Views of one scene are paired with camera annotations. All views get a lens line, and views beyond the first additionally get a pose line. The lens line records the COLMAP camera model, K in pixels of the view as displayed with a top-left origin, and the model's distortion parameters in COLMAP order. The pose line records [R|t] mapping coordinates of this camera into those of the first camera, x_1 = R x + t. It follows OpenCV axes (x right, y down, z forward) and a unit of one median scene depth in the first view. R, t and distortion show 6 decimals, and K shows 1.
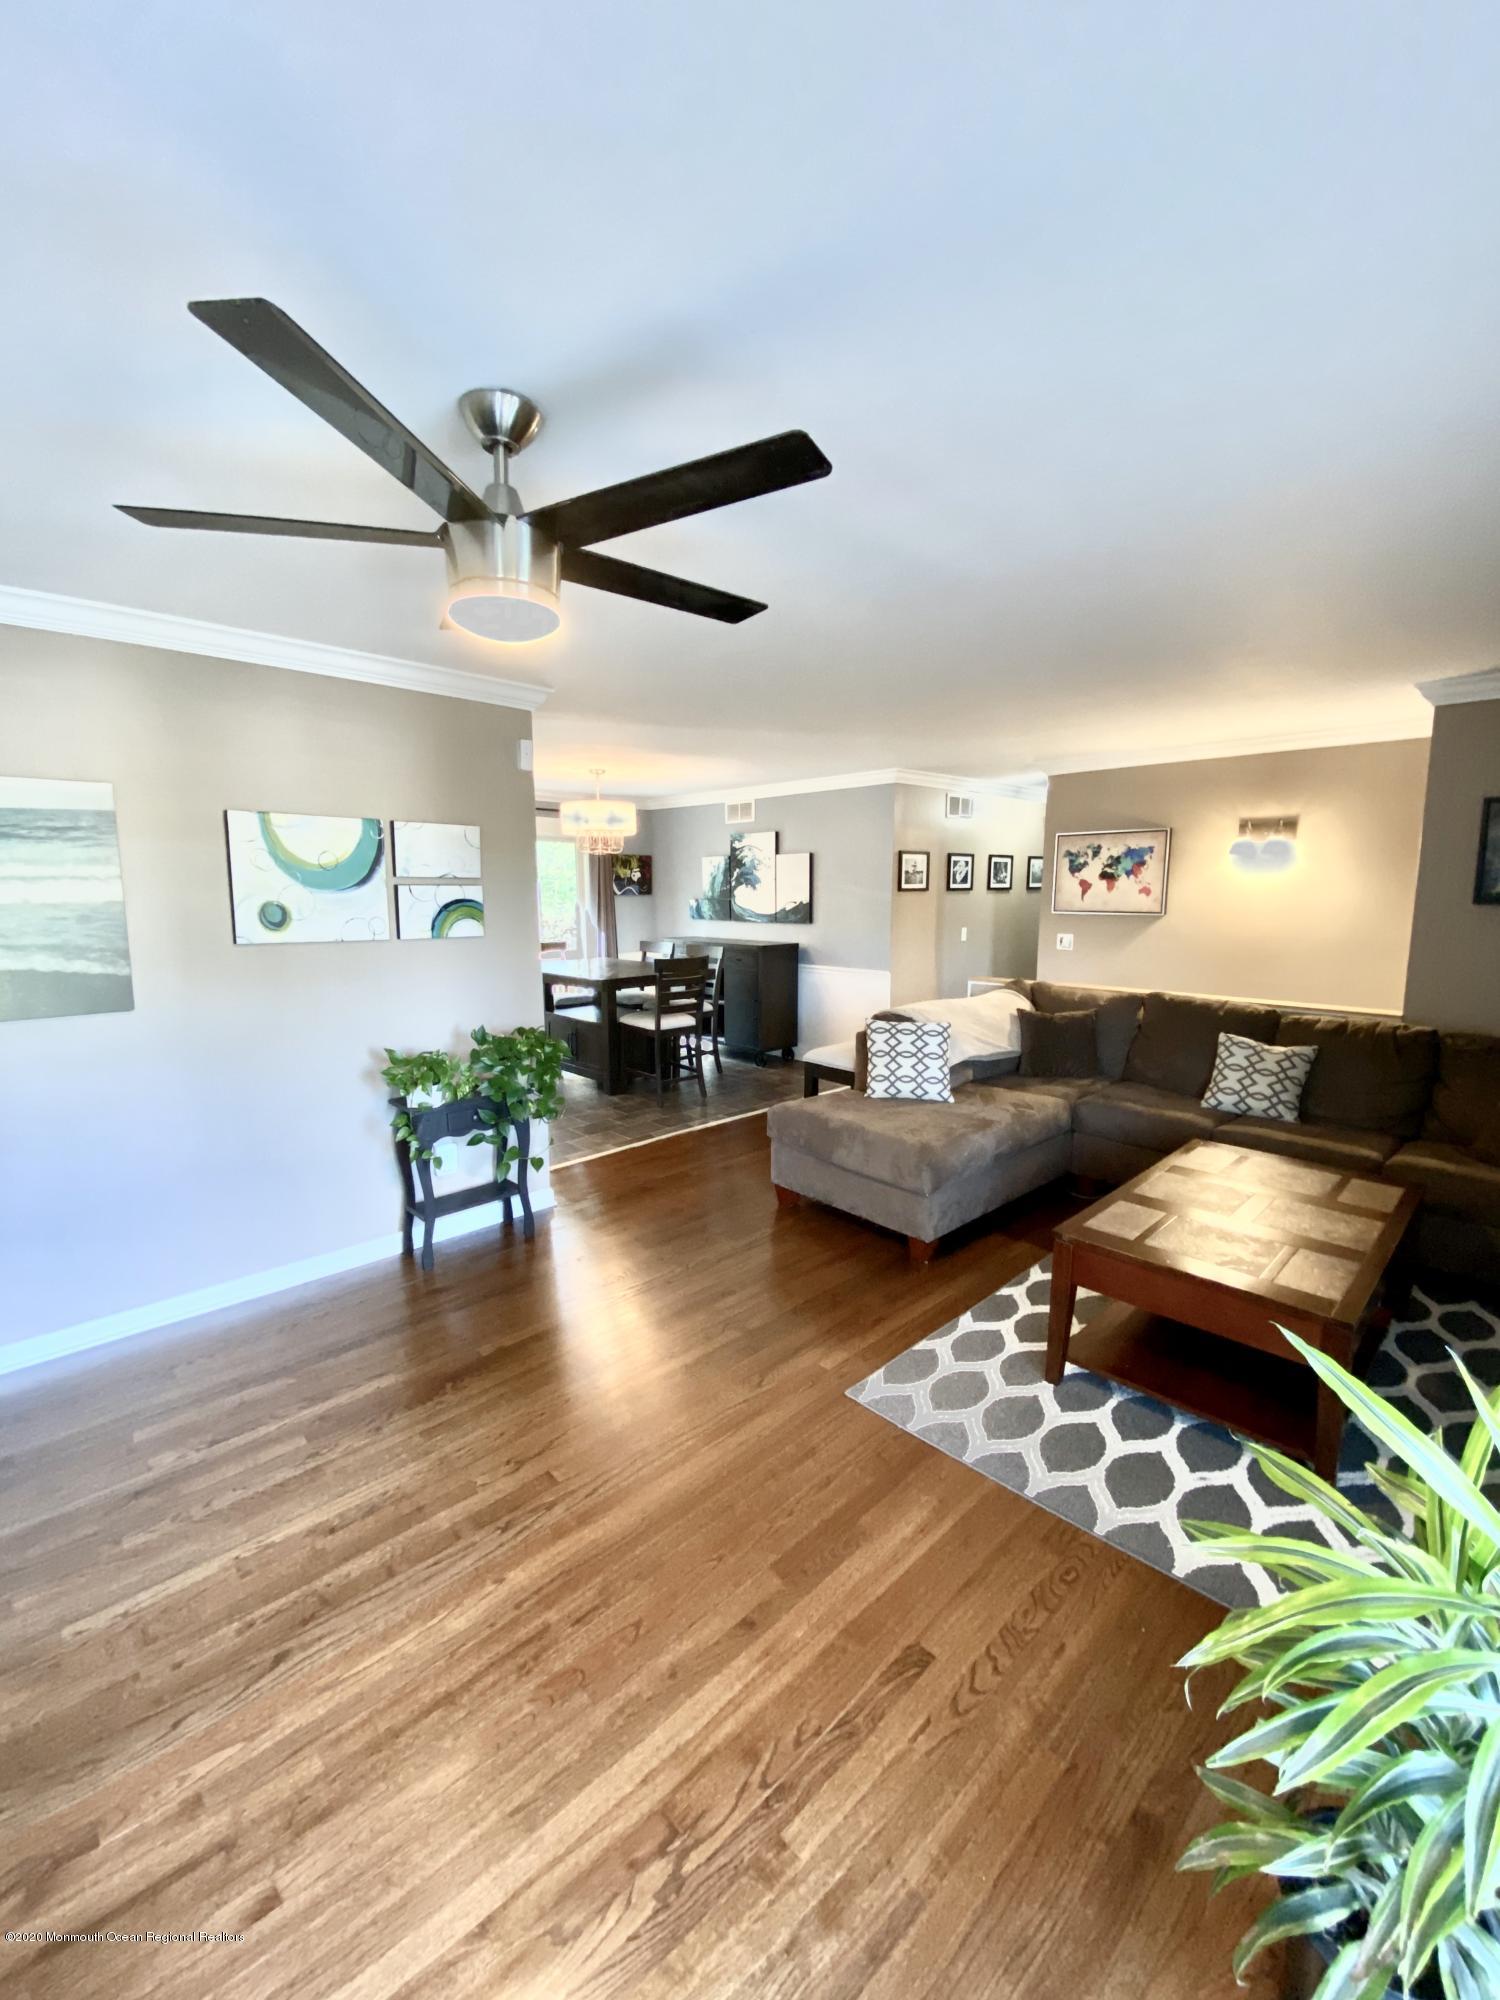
lens RADIAL K [[813.8, 0, 752.9], [0, 813.8, 1003.4], [0, 0, 1]] dist [0.001595, 0.000062]
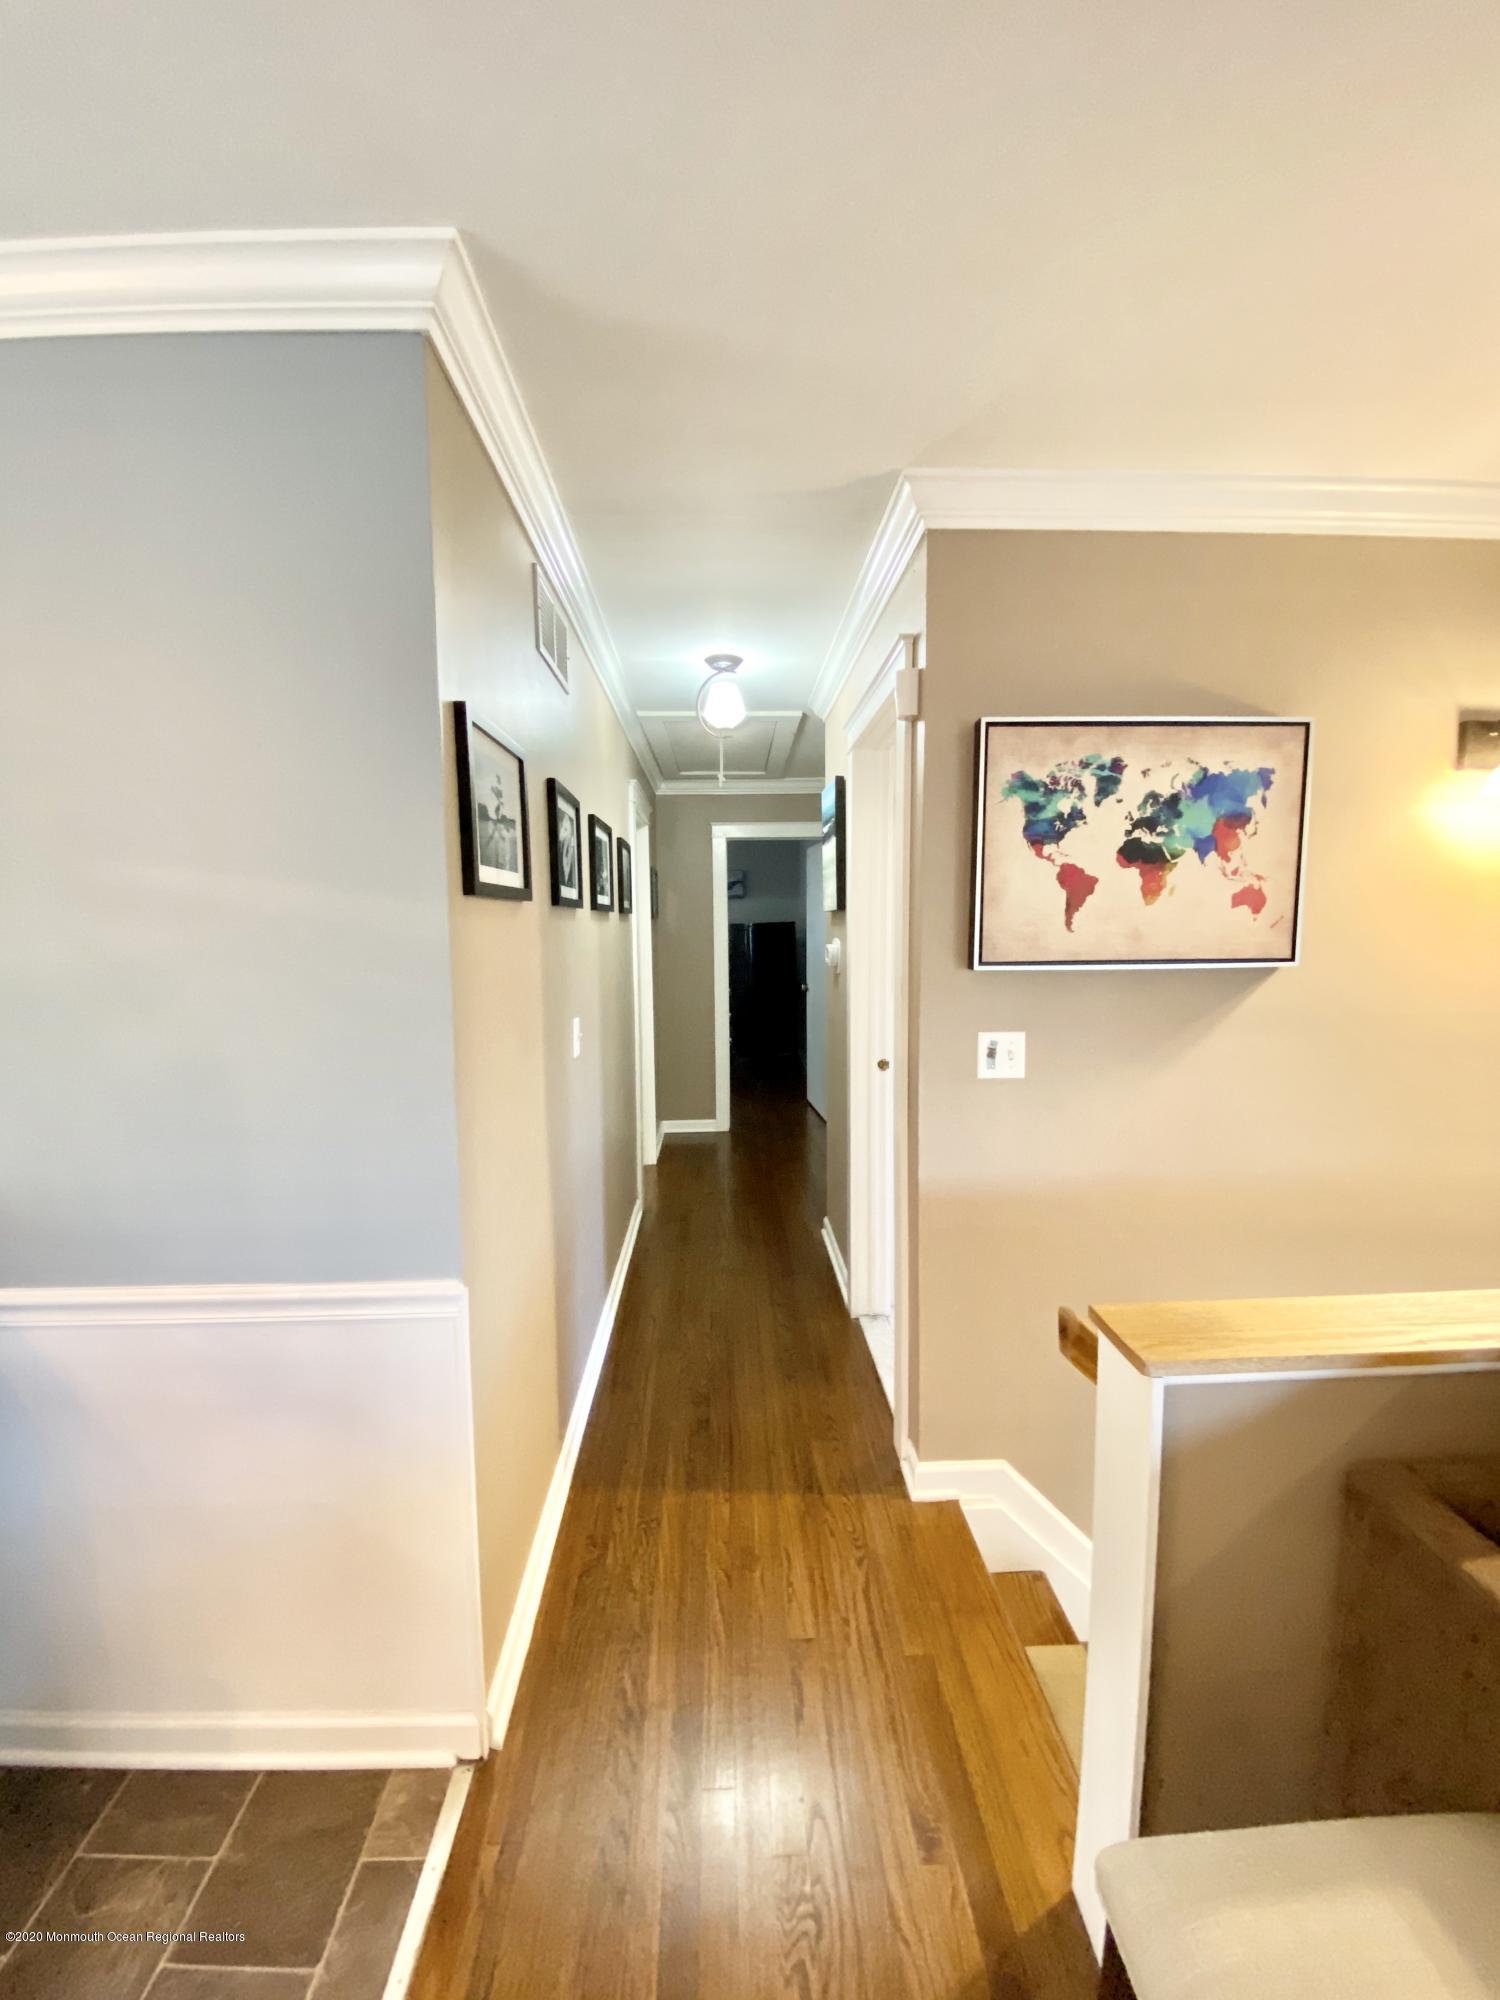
lens RADIAL K [[813.8, 0, 752.9], [0, 813.8, 1003.4], [0, 0, 1]] dist [0.001595, 0.000062]
pose [[0.689871, -0.078648, 0.719647, 0.083011], [0.108763, 0.994058, 0.004375, -0.115025], [-0.715715, 0.075253, 0.694326, 0.888252]]
